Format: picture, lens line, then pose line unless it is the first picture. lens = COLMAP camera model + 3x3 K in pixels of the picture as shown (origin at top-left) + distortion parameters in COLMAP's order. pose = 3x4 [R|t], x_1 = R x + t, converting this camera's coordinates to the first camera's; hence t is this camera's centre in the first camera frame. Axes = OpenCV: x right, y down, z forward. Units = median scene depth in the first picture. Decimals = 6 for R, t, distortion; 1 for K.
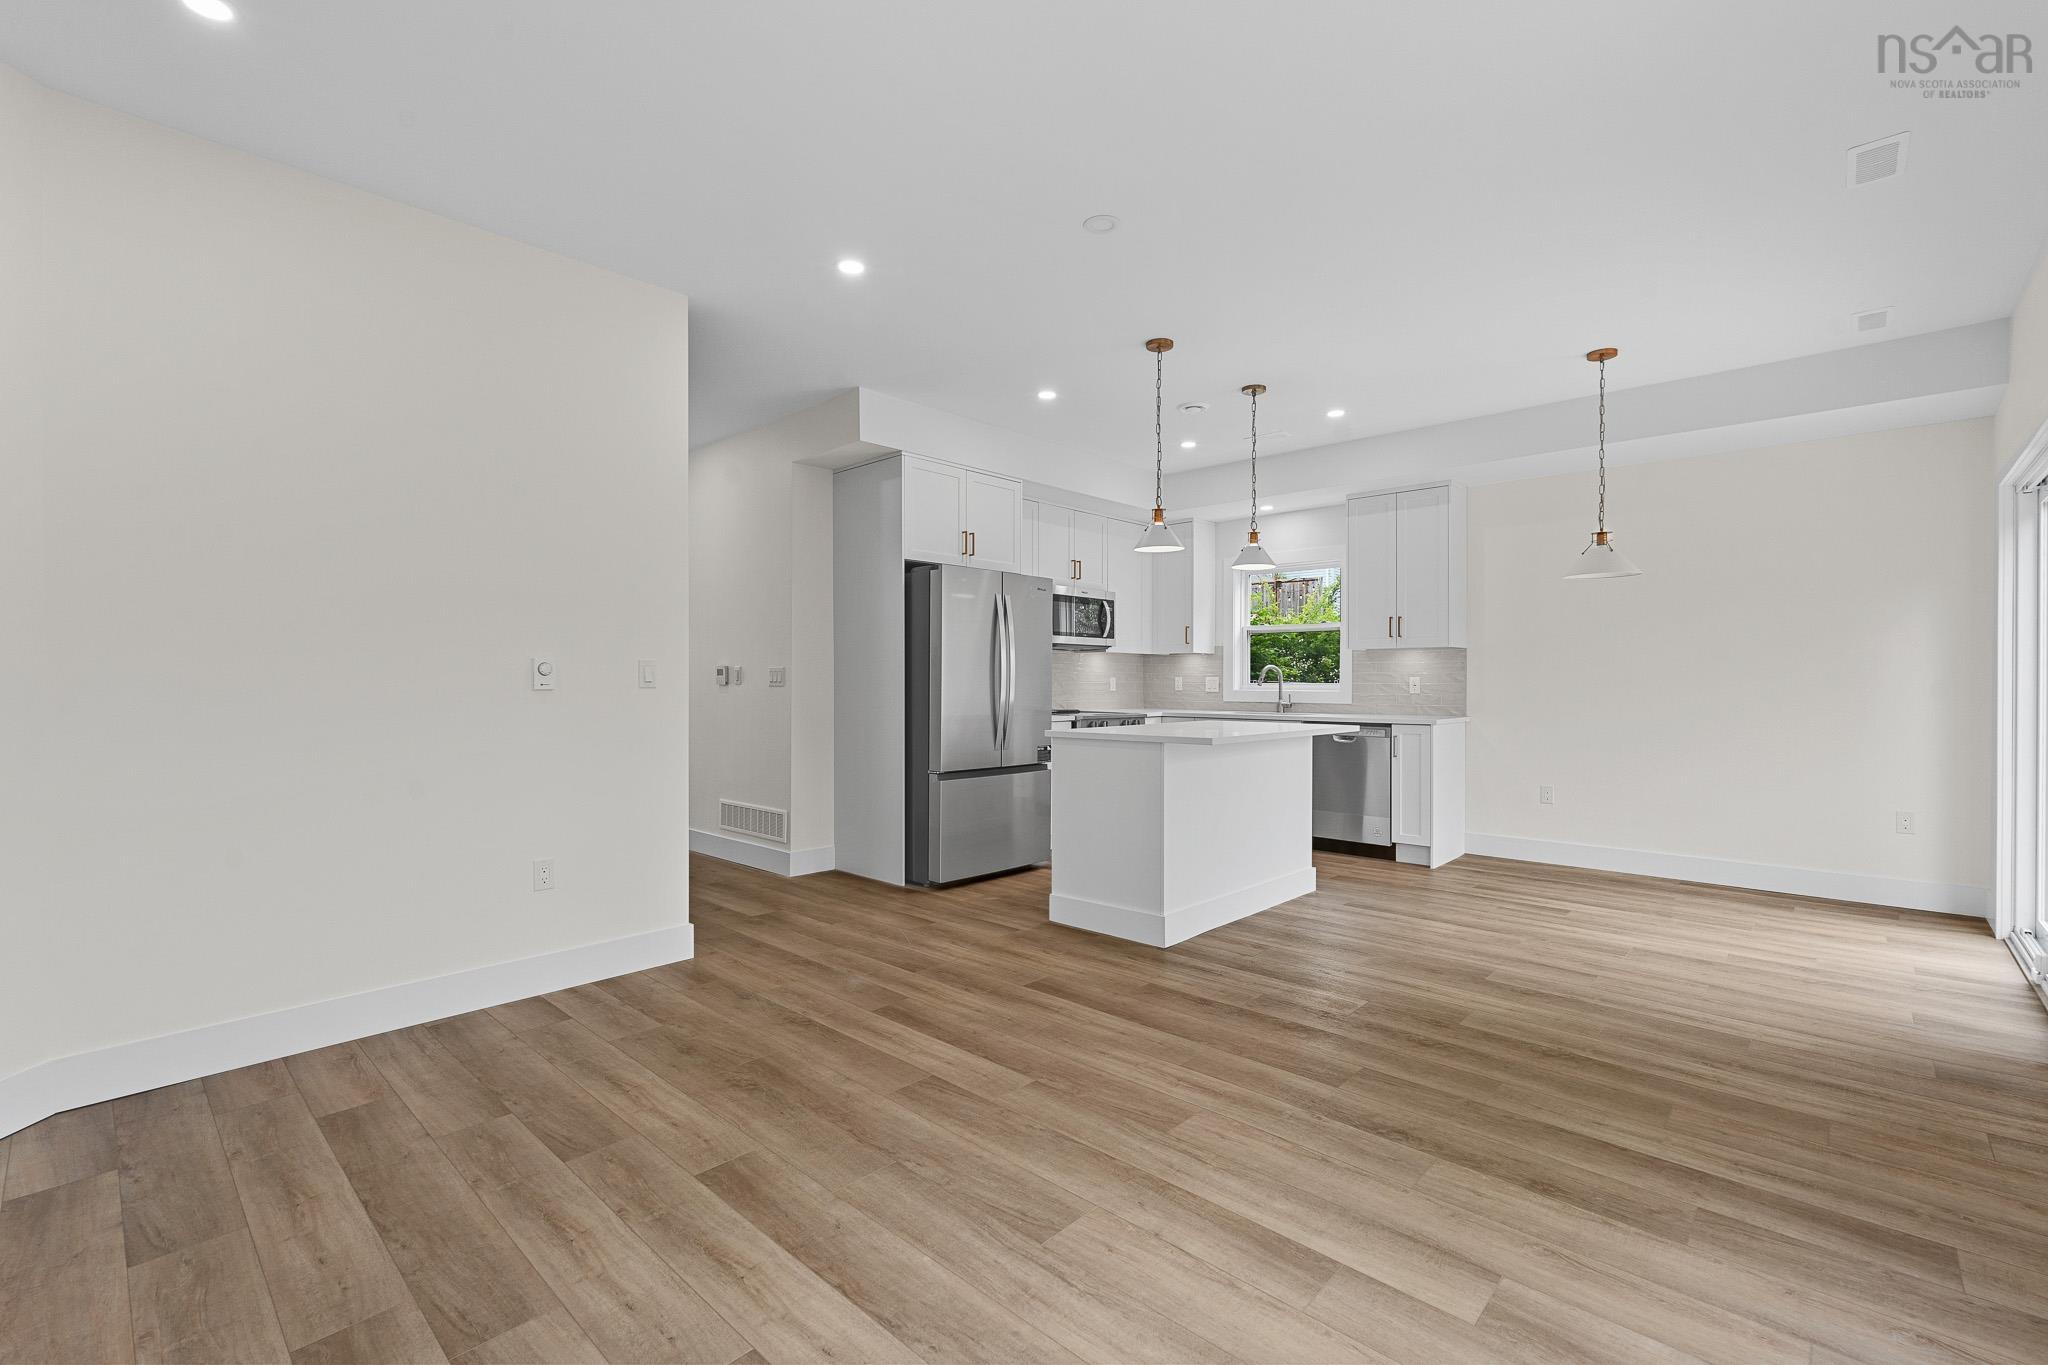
lens RADIAL K [[893.3, 0, 1021.1], [0, 893.3, 685.6], [0, 0, 1]] dist [-0.004109, 0.000063]
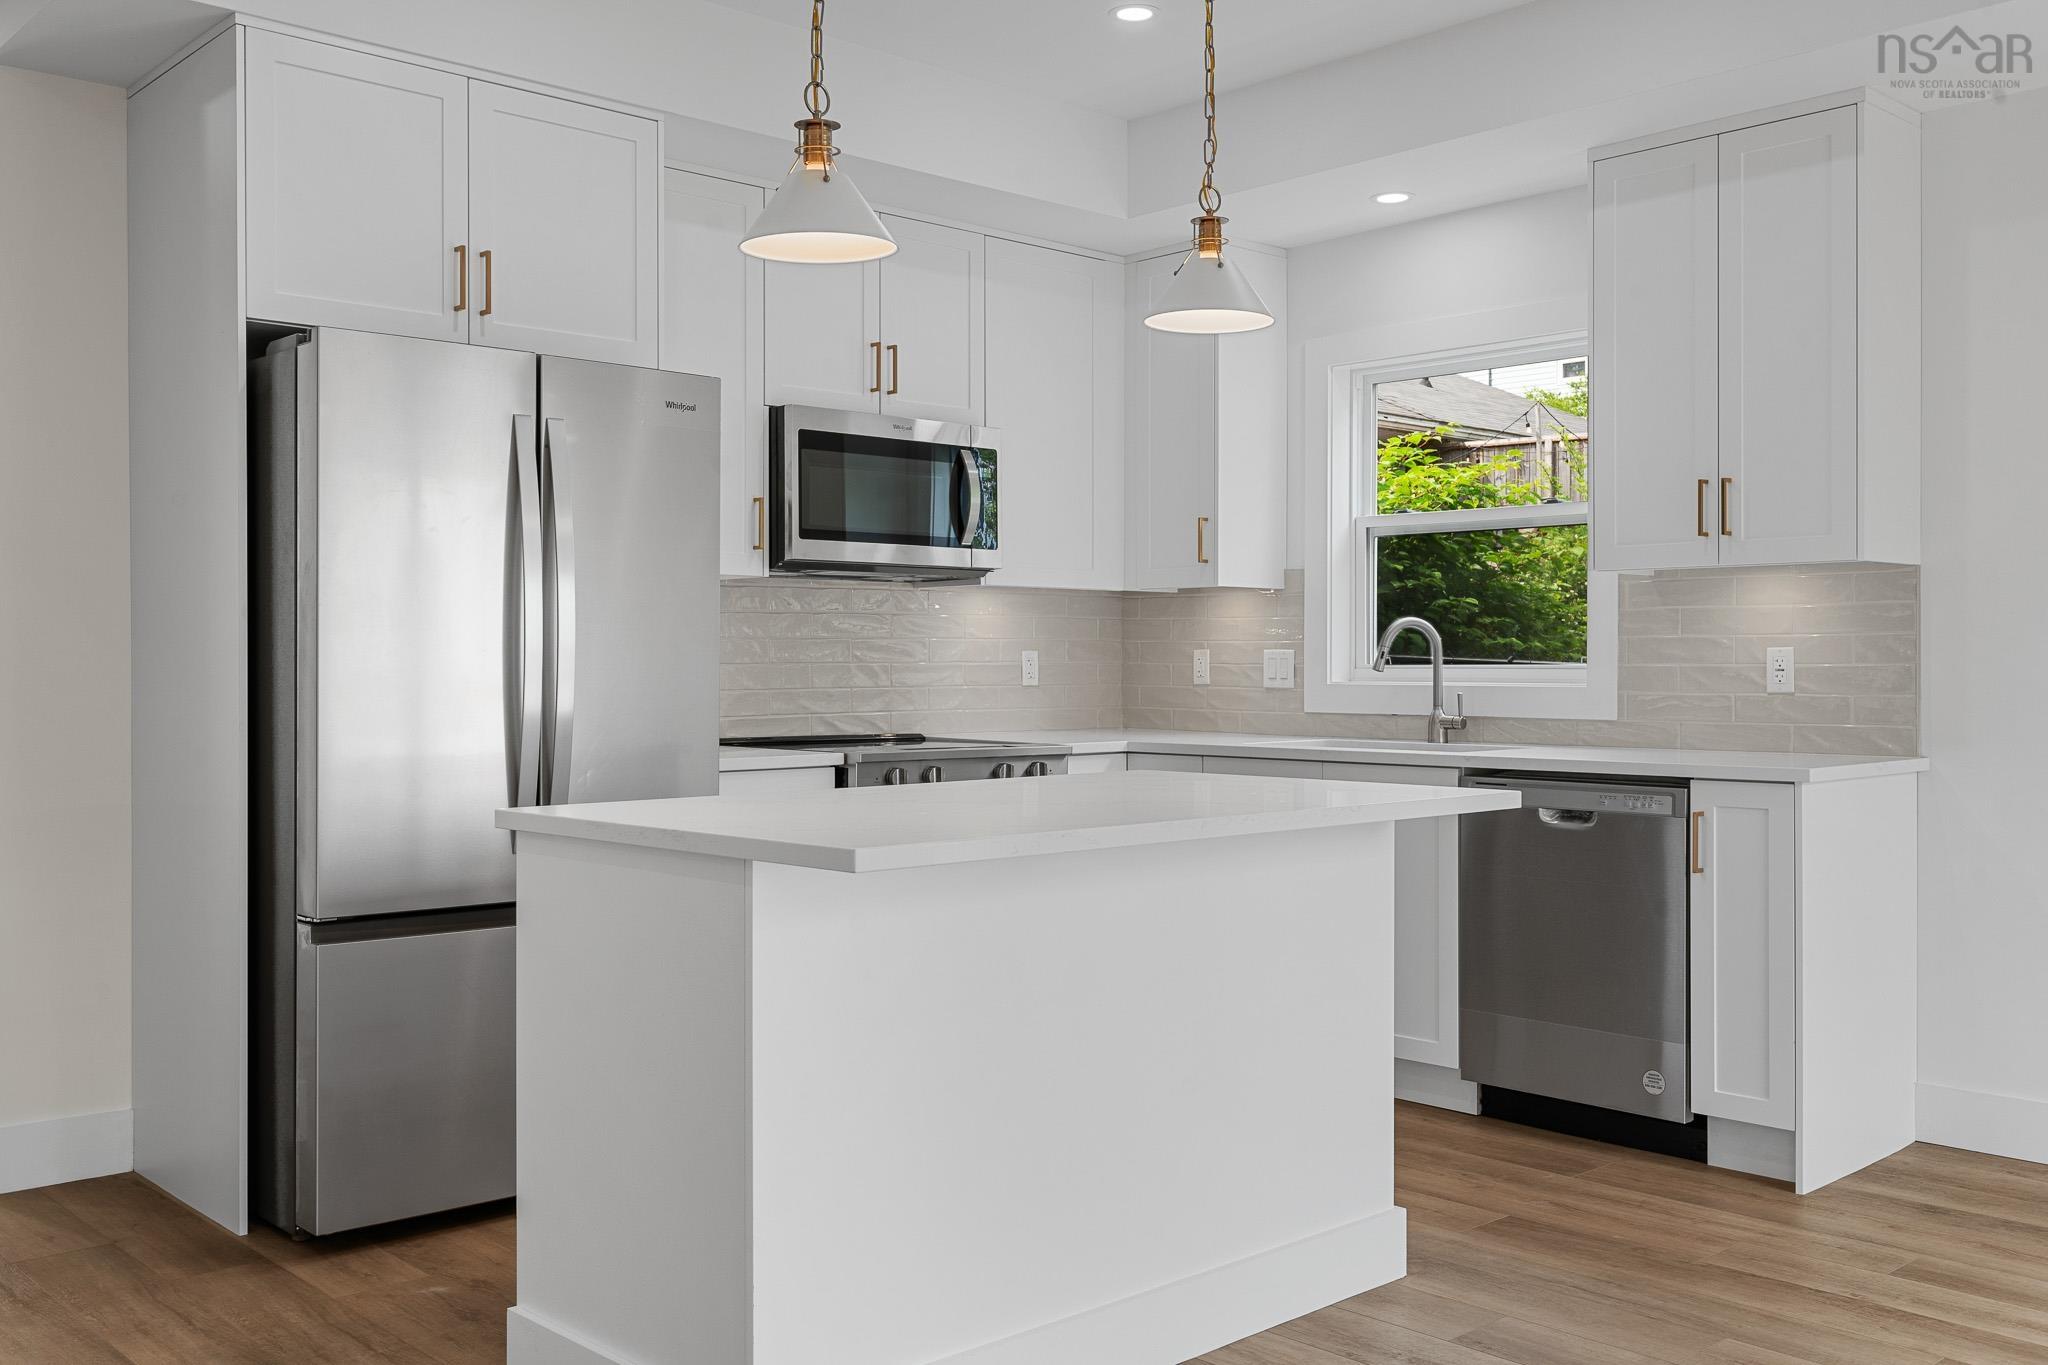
lens RADIAL K [[1849.5, 0, 1021.0], [0, 1849.5, 669.9], [0, 0, 1]] dist [0.000814, 0.006378]
pose [[0.997841, -0.002193, -0.065641, 0.267153], [0.002131, 0.999997, -0.001015, -0.000027], [0.065643, 0.000873, 0.997843, 0.335703]]
